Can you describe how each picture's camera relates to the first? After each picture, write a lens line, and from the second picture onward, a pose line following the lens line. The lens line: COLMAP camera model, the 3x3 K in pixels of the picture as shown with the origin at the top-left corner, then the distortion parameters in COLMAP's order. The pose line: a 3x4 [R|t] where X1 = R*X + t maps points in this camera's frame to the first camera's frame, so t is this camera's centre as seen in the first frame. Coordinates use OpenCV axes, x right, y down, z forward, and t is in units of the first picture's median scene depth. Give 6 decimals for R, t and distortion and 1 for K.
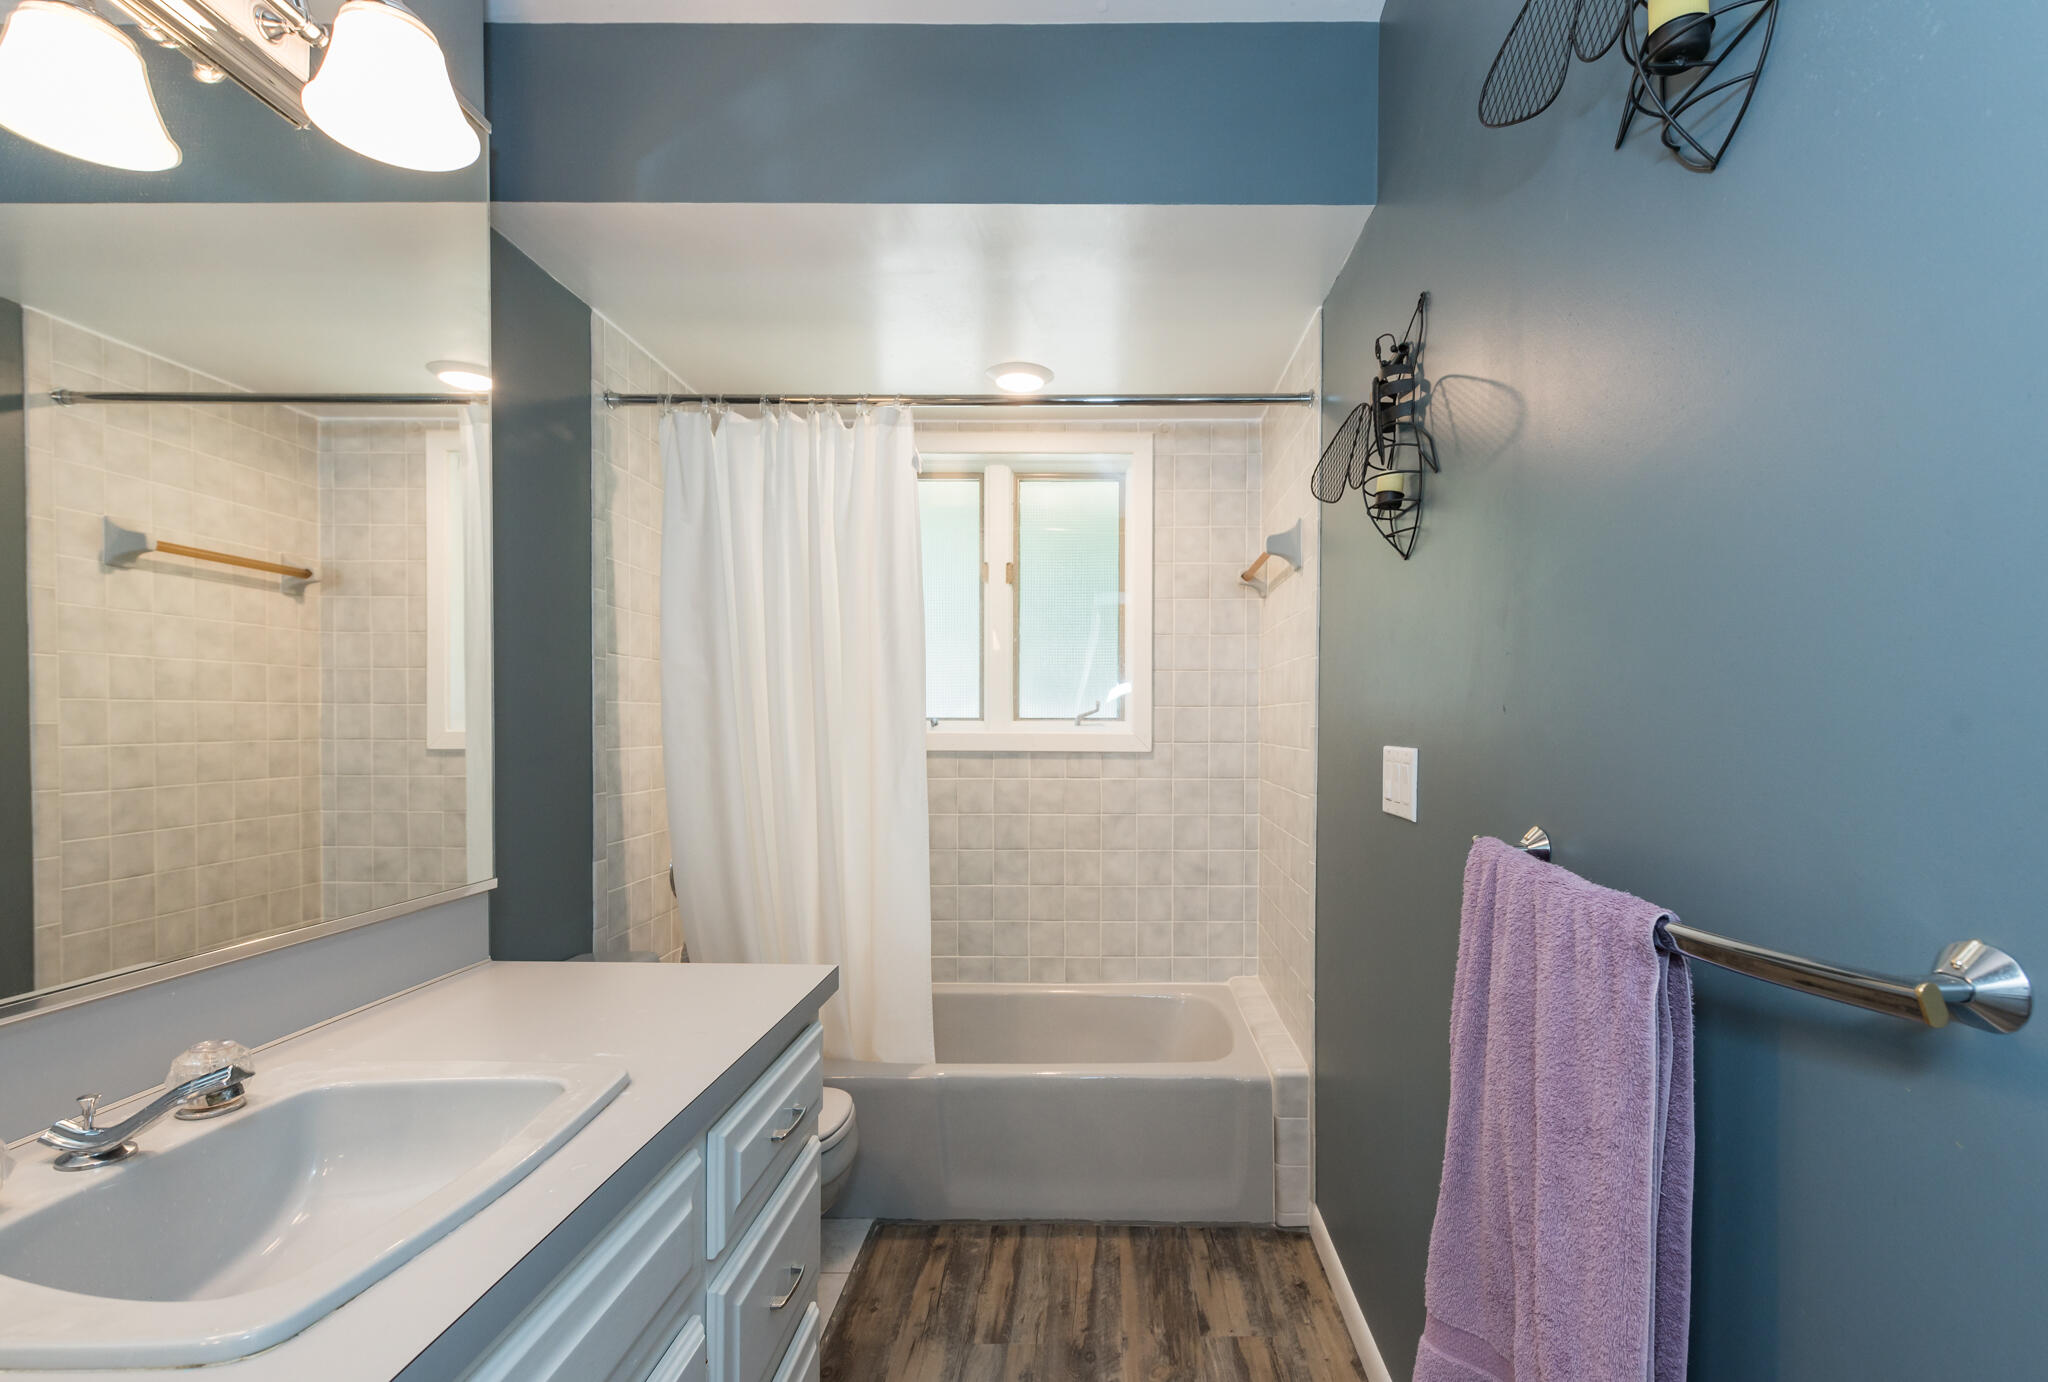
lens RADIAL K [[956.8, 0, 1024.4], [0, 956.8, 738.2], [0, 0, 1]] dist [0.002572, -0.001289]
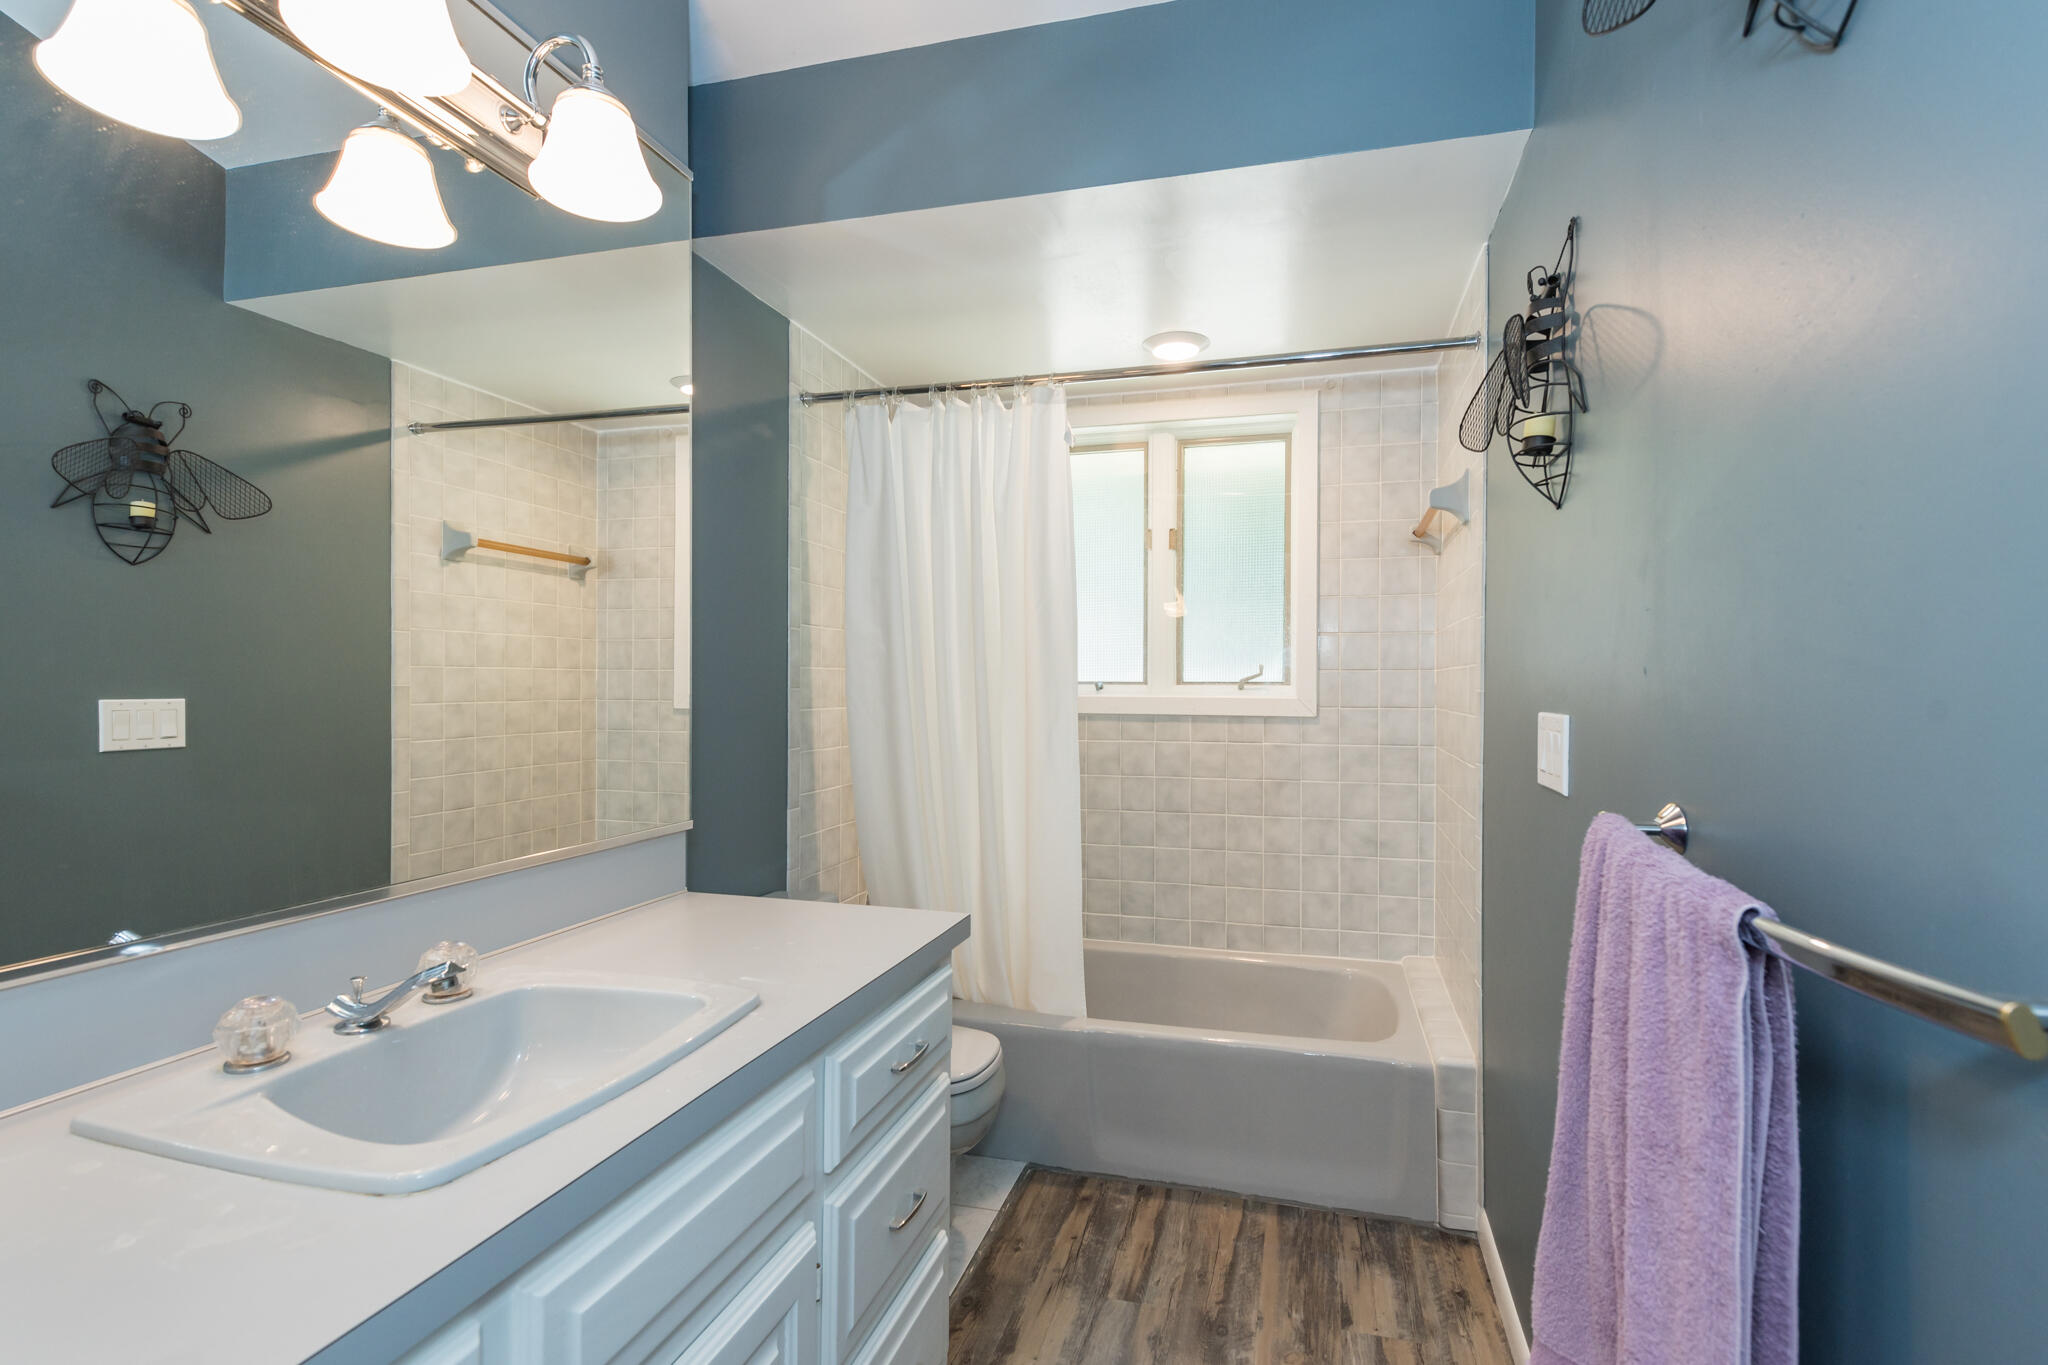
lens RADIAL K [[939.6, 0, 1030.7], [0, 939.6, 688.1], [0, 0, 1]] dist [0.016491, -0.010709]
pose [[0.967659, 0.002174, -0.252254, 0.107898], [-0.005993, 0.999879, -0.014374, 0.000794], [0.252192, 0.015420, 0.967554, 0.000510]]
